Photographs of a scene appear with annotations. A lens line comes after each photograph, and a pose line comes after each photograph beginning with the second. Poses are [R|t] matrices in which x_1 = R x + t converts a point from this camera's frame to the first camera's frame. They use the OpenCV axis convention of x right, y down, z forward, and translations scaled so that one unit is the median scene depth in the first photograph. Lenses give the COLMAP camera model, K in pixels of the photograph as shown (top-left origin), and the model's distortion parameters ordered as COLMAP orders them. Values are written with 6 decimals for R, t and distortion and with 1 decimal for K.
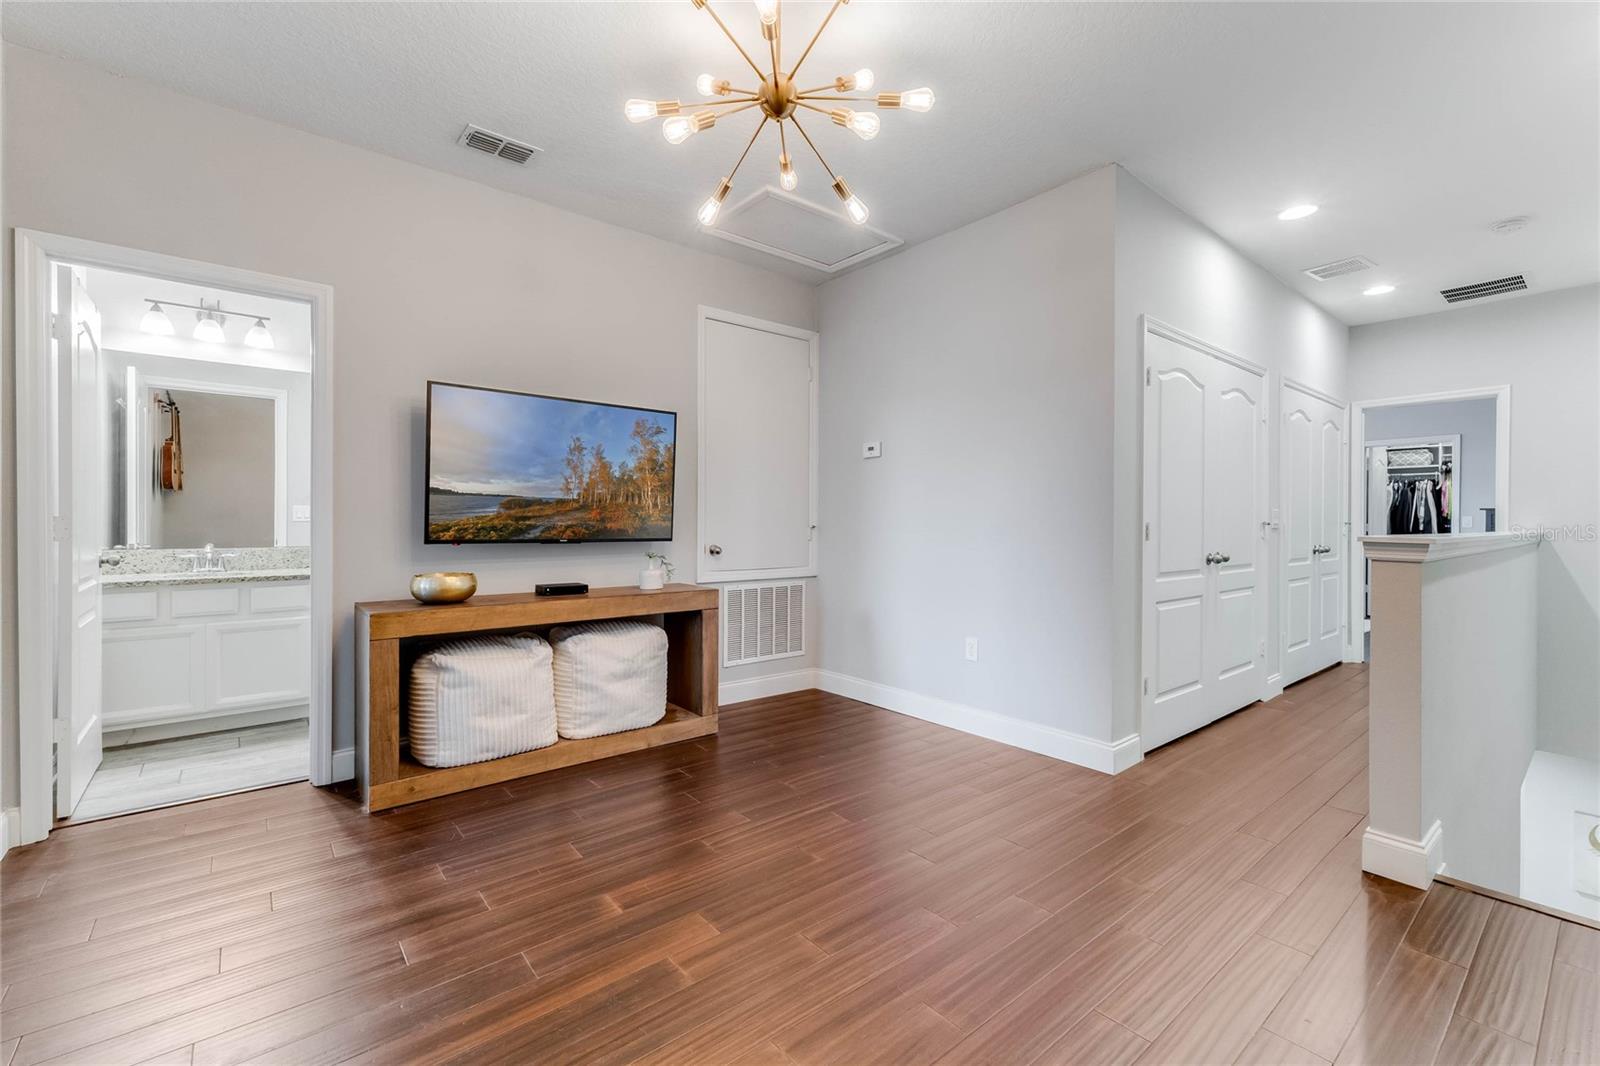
lens RADIAL K [[670.3, 0, 800.3], [0, 670.3, 530.3], [0, 0, 1]] dist [0.003164, 0.000273]
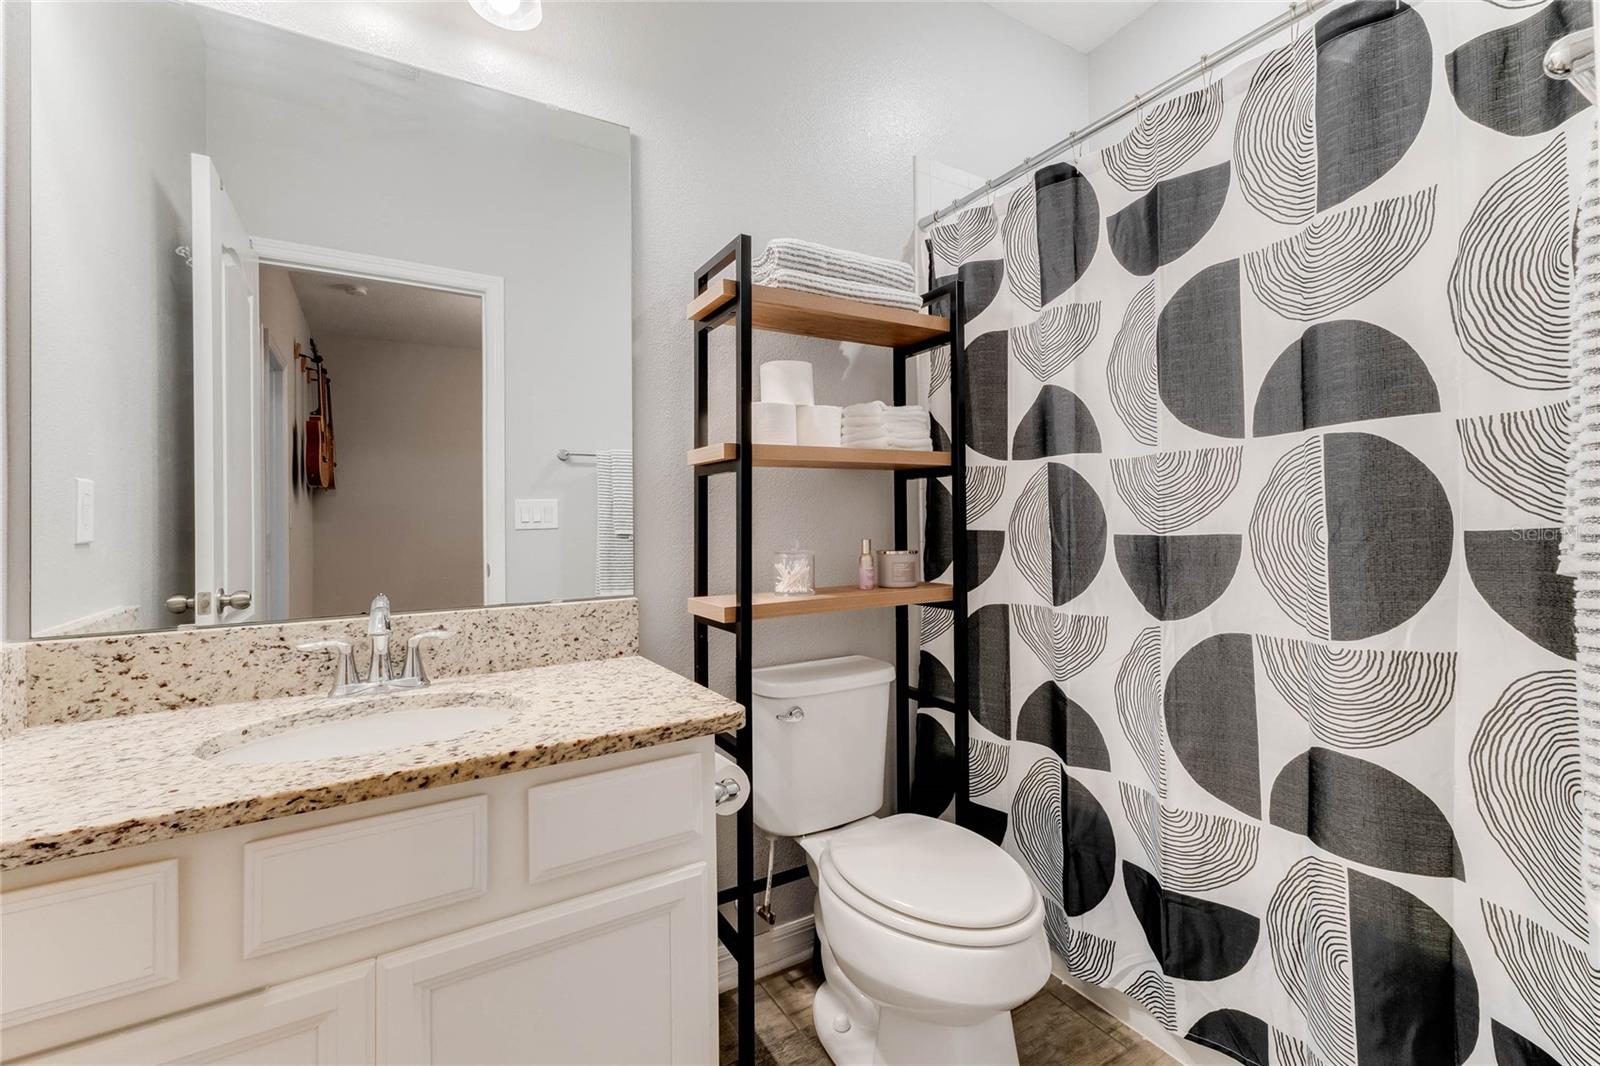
lens RADIAL K [[670.3, 0, 800.3], [0, 670.3, 530.3], [0, 0, 1]] dist [0.003164, 0.000273]
pose [[0.988659, -0.018099, -0.149084, -0.527919], [0.016389, 0.999785, -0.012691, -0.007080], [0.149281, 0.010104, 0.988743, 0.594183]]
